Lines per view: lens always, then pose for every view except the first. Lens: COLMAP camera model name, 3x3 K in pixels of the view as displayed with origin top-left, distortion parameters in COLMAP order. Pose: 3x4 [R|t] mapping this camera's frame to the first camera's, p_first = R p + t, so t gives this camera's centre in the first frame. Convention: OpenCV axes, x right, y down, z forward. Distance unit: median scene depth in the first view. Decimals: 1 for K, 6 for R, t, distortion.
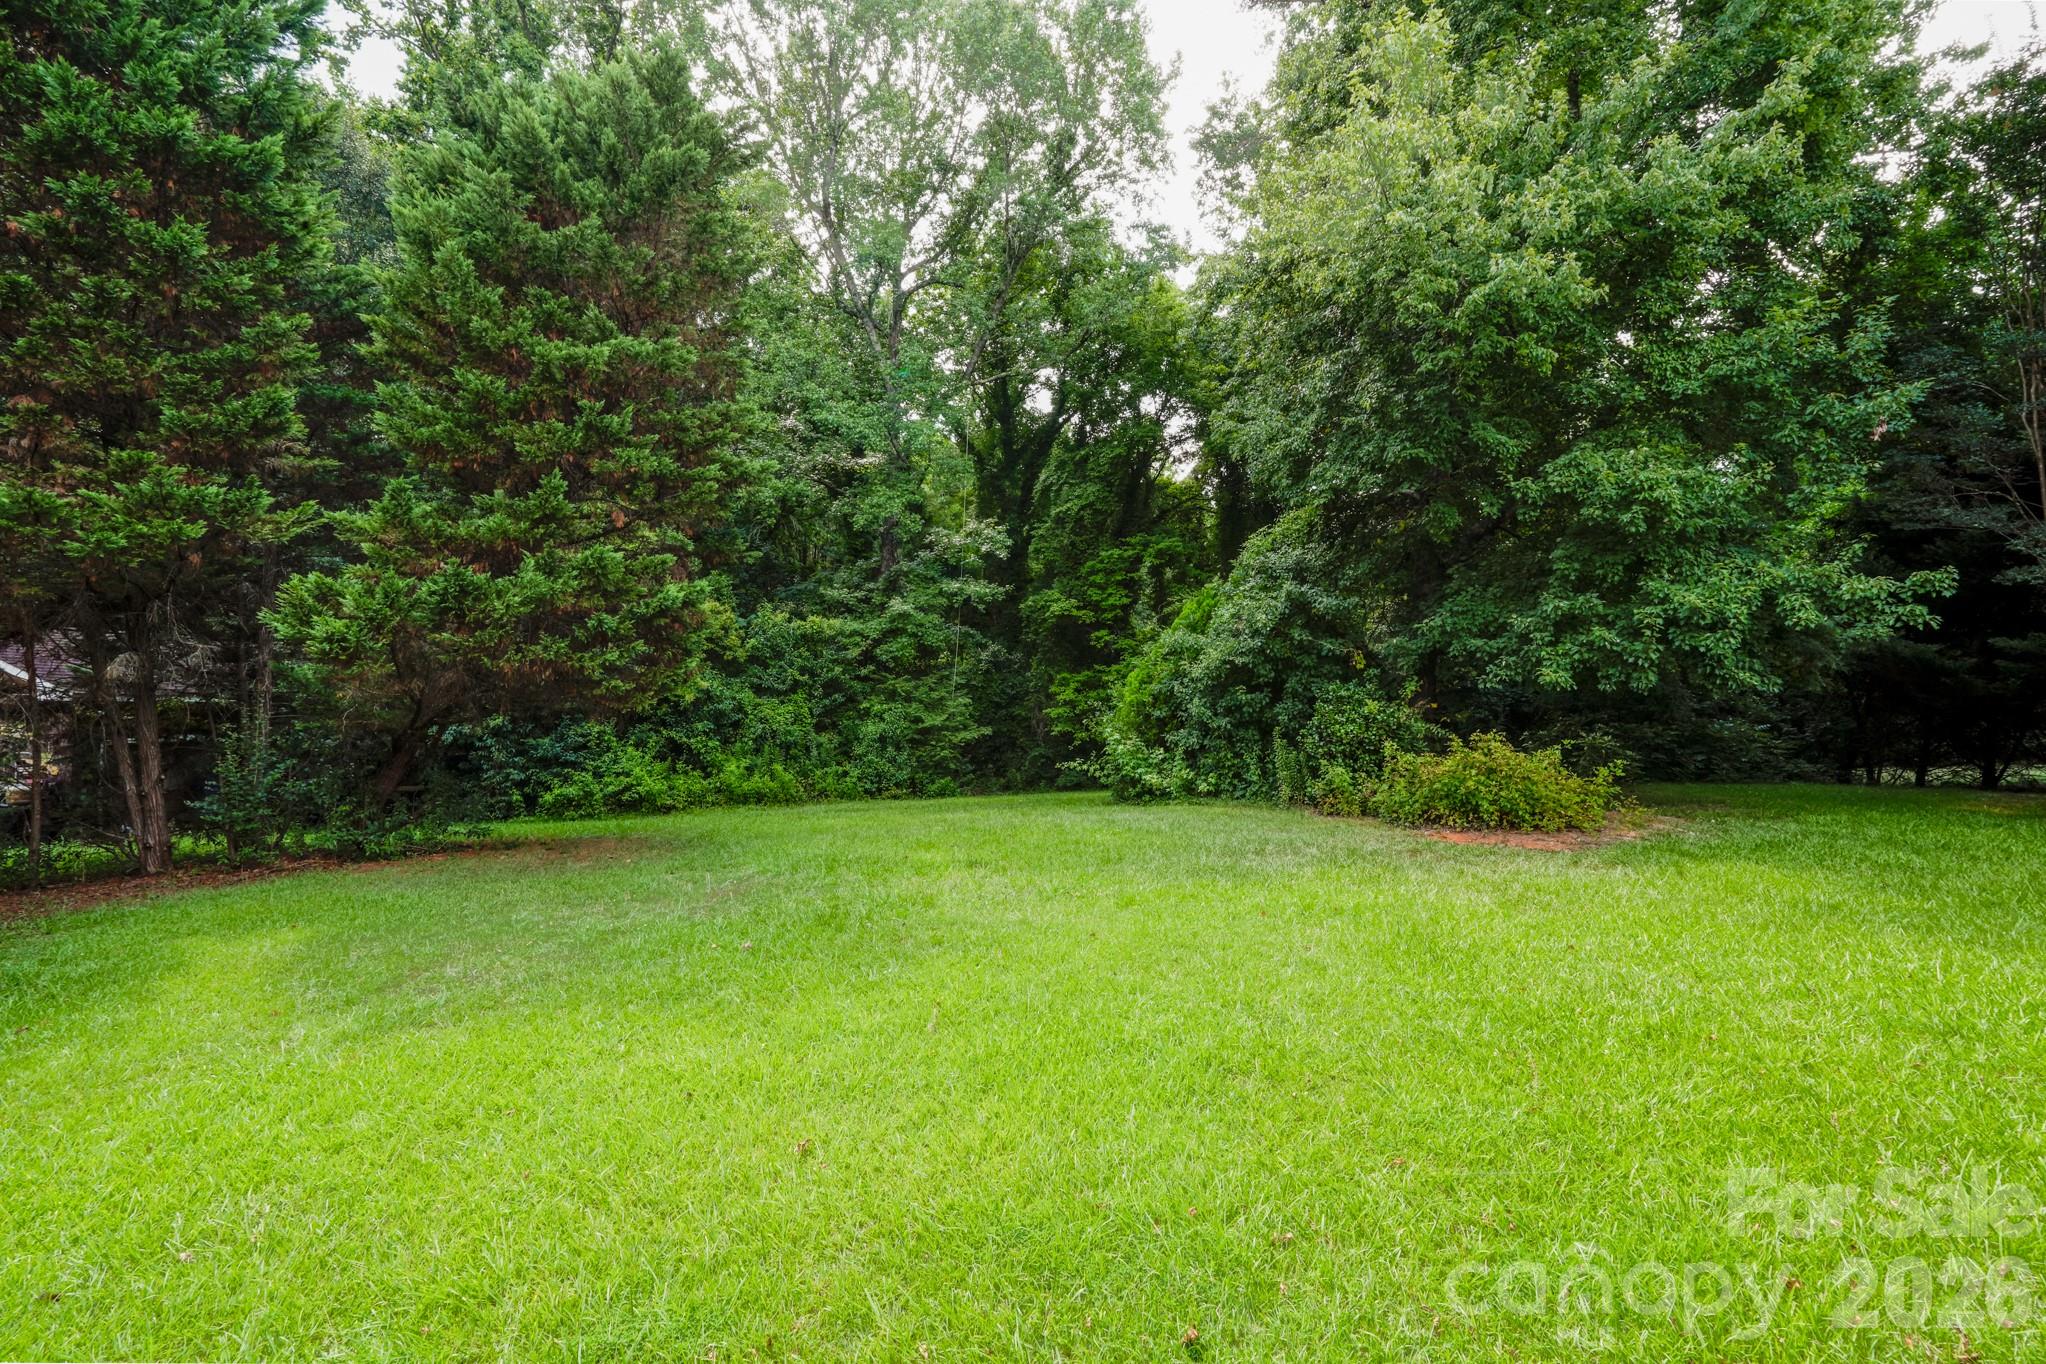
lens RADIAL K [[892.6, 0, 1023.0], [0, 892.6, 682.0], [0, 0, 1]] dist [-0.028476, -0.000154]
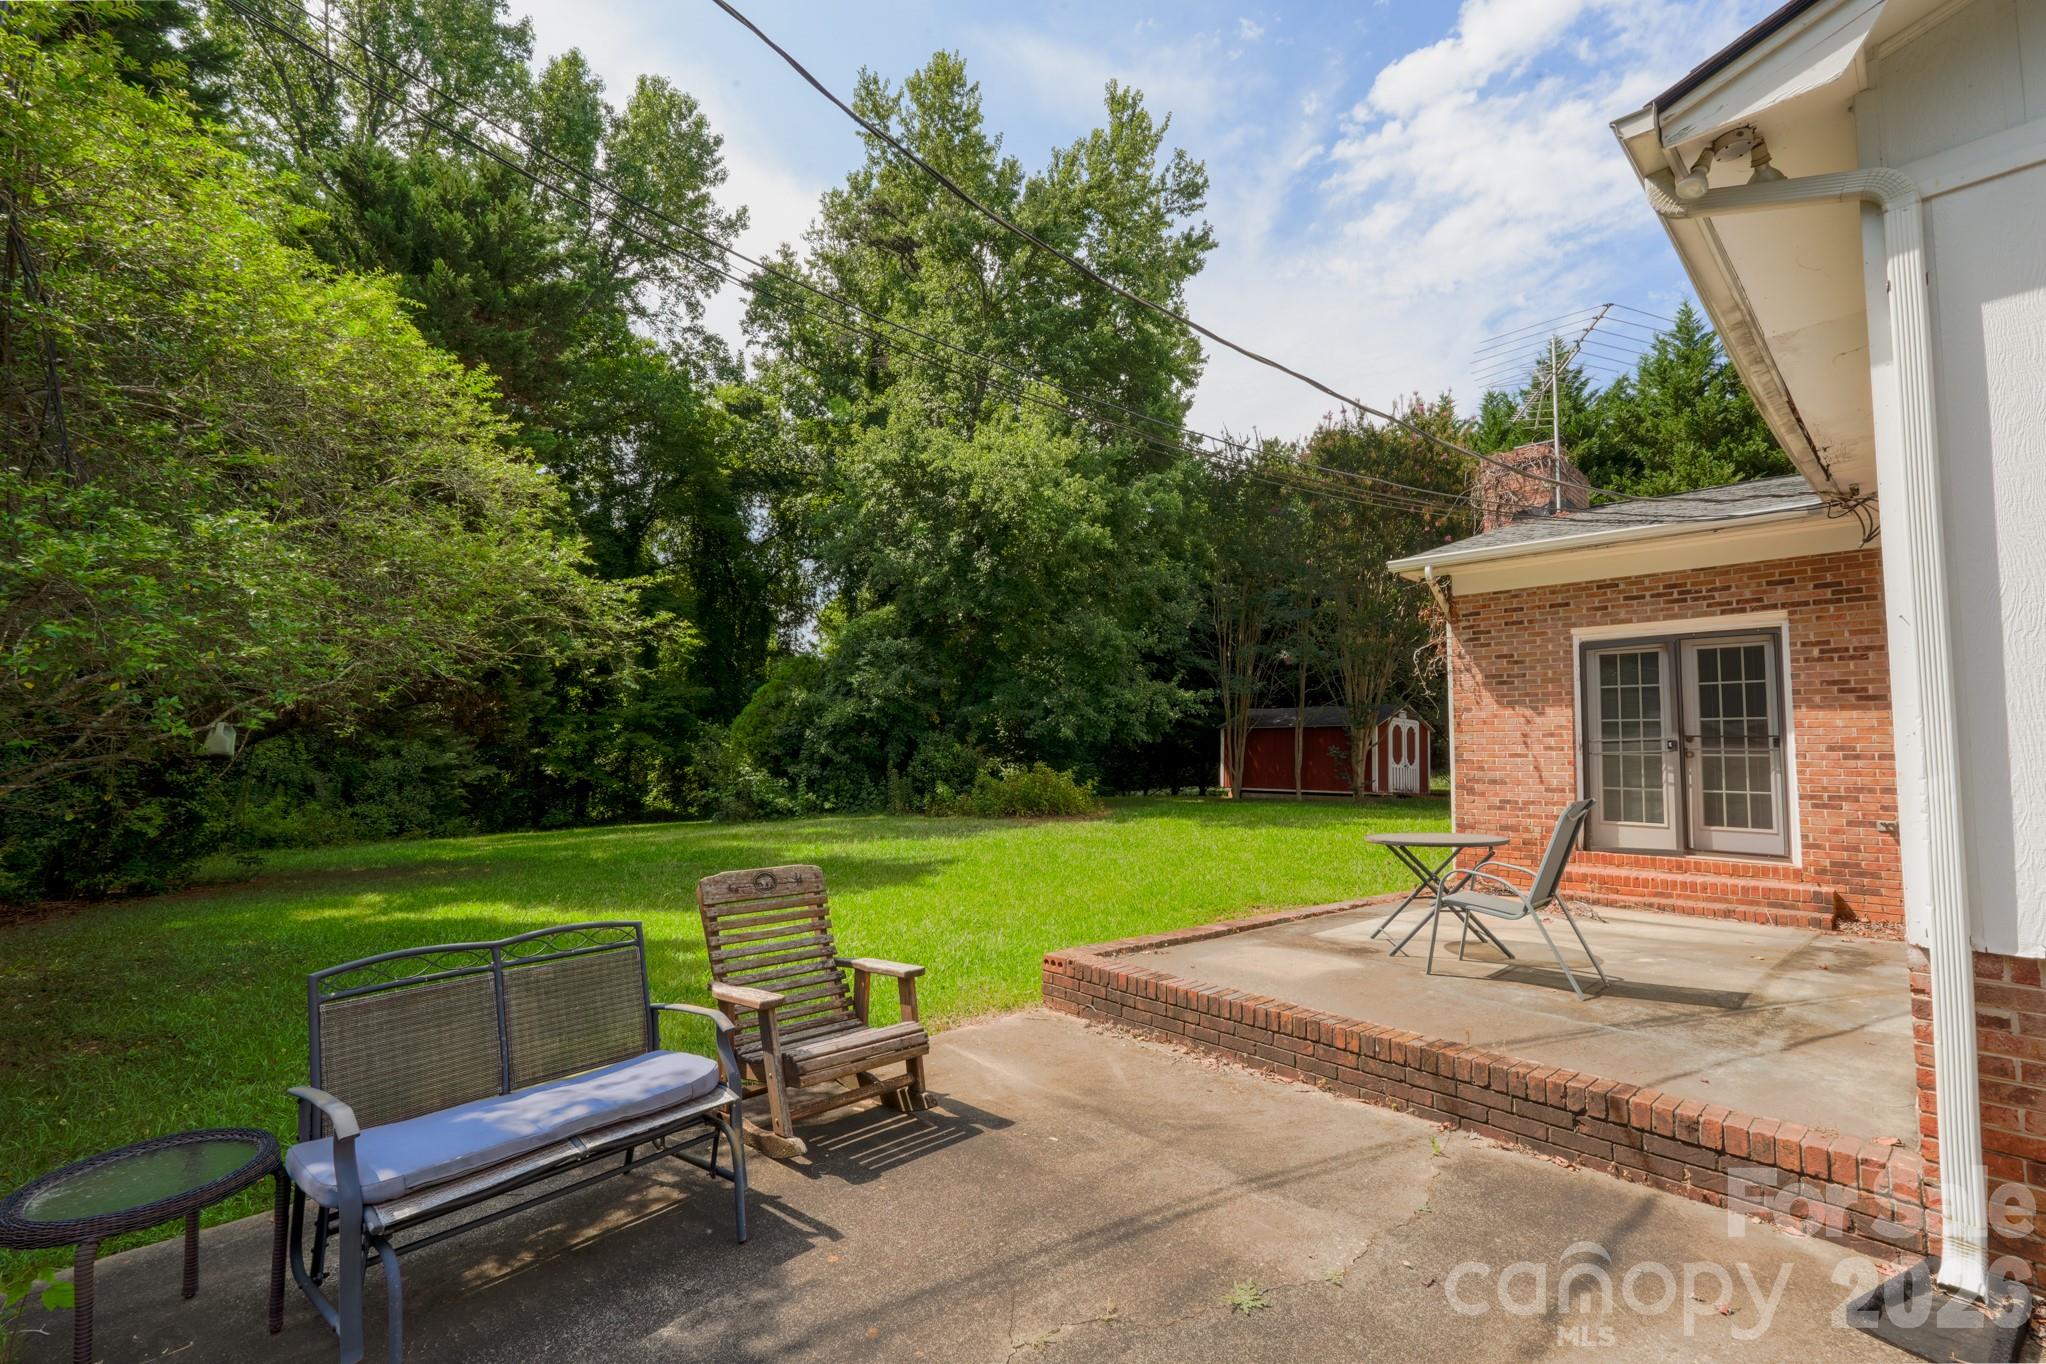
lens RADIAL K [[872.0, 0, 1023.0], [0, 872.0, 682.0], [0, 0, 1]] dist [-0.000098, -0.000003]
pose [[0.745102, 0.069275, 0.663343, -0.501812], [-0.030973, 0.997112, -0.069342, 0.012835], [-0.666231, 0.031121, 0.745095, -0.220848]]
